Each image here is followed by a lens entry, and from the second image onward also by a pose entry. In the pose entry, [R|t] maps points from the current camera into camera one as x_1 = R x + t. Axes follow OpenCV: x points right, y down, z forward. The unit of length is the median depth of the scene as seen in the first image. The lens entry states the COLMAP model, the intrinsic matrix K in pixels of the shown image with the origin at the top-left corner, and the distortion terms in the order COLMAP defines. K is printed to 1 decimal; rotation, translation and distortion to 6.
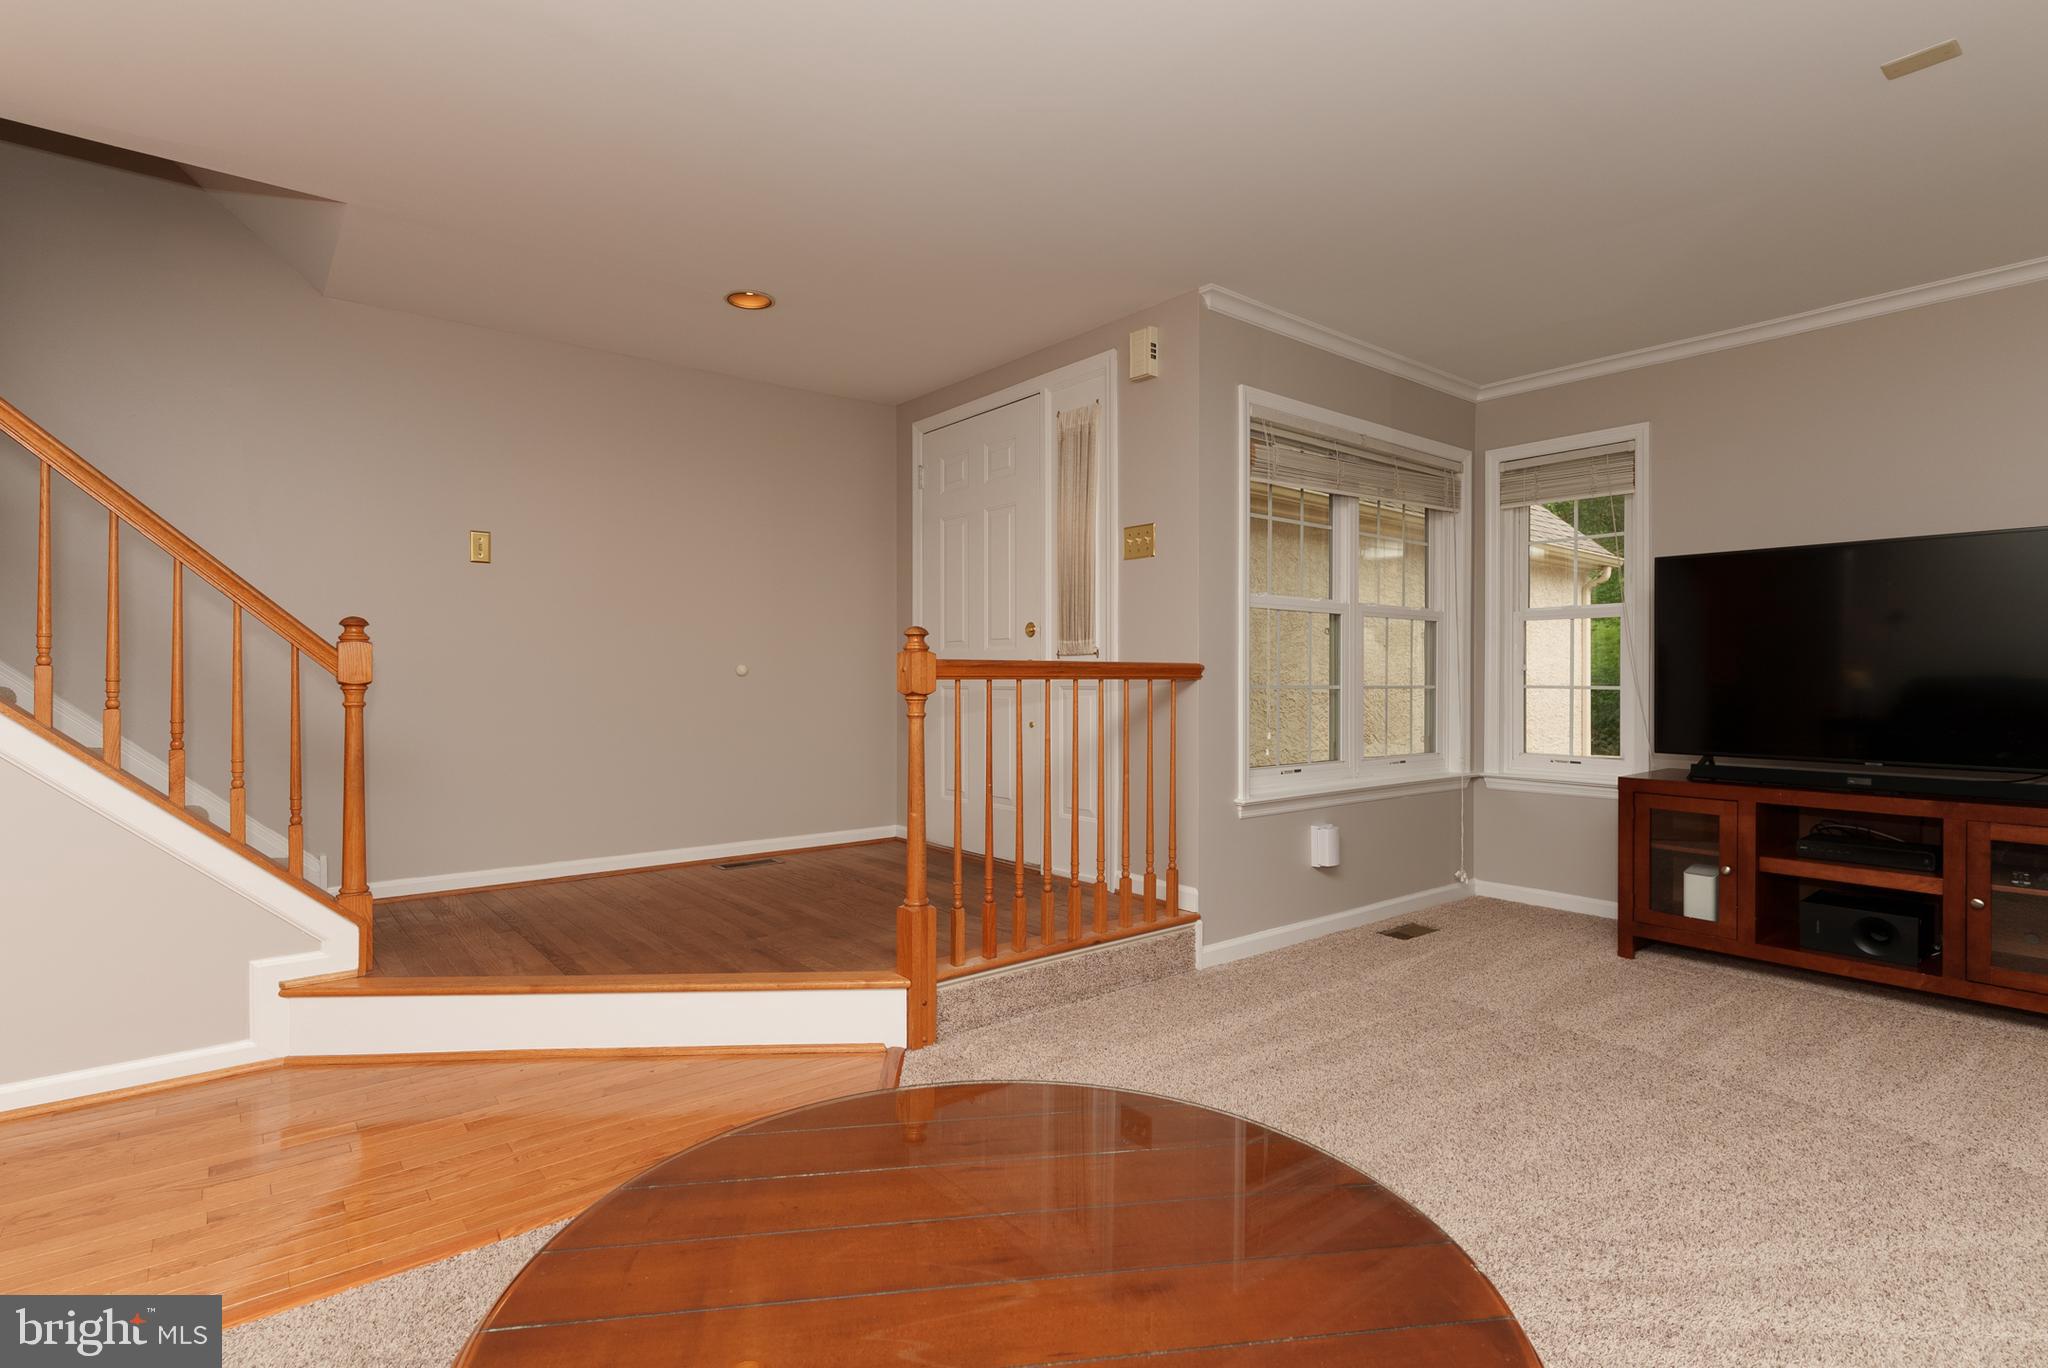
lens RADIAL K [[984.1, 0, 1019.9], [0, 984.1, 681.0], [0, 0, 1]] dist [0.002726, -0.000381]
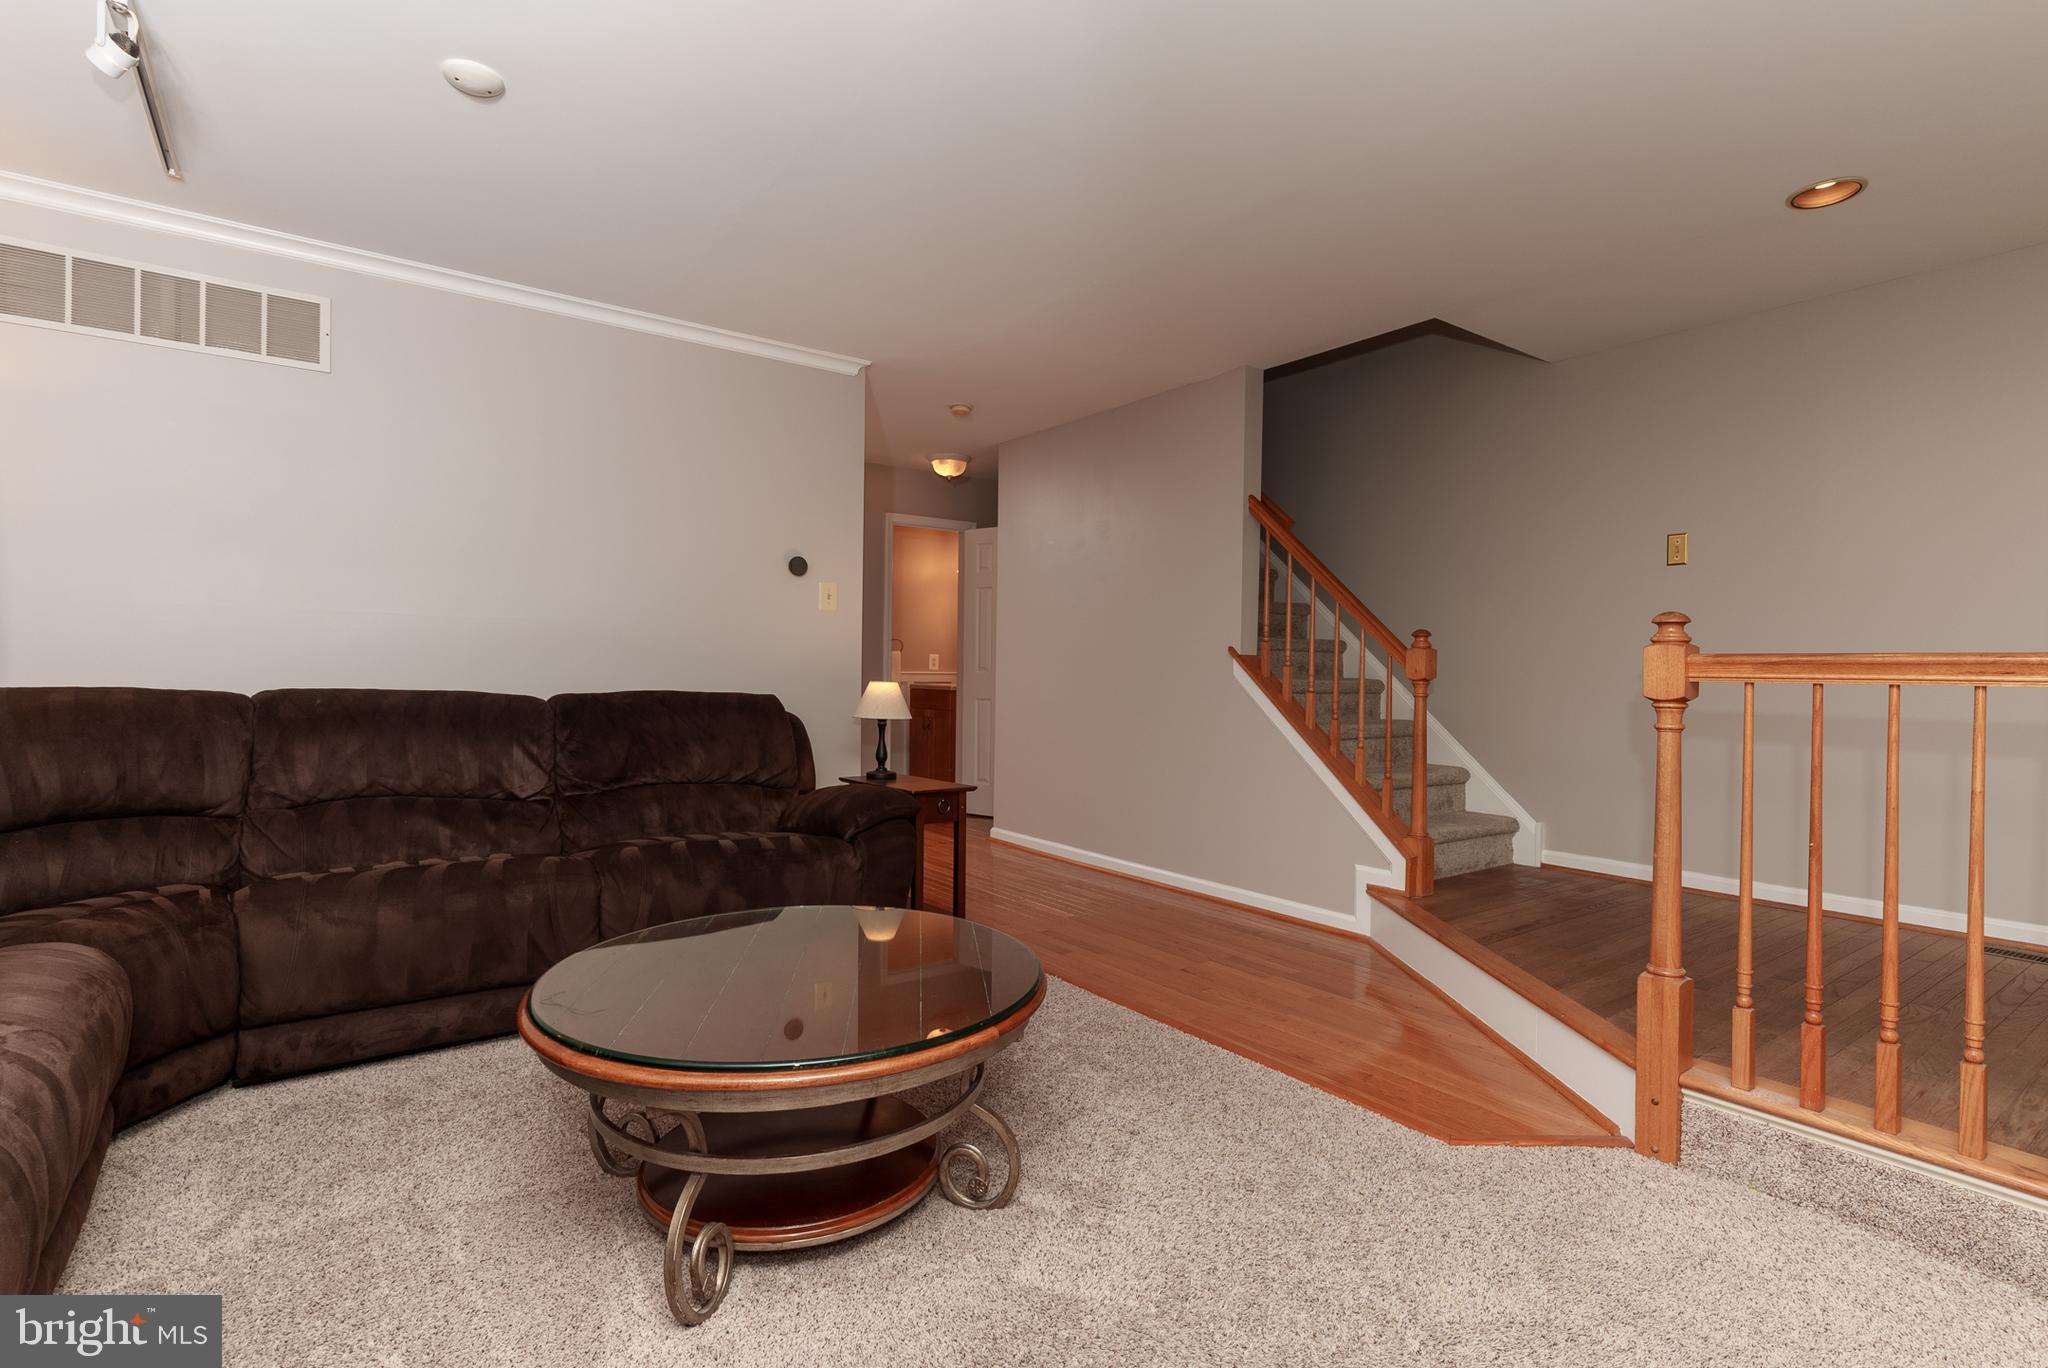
lens RADIAL K [[984.1, 0, 1016.9], [0, 984.1, 675.0], [0, 0, 1]] dist [0.002726, -0.000381]
pose [[-0.055131, 0.005324, -0.998465, 0.702164], [-0.010526, 0.999927, 0.005913, -0.005553], [0.998424, 0.010836, -0.055071, 0.544869]]
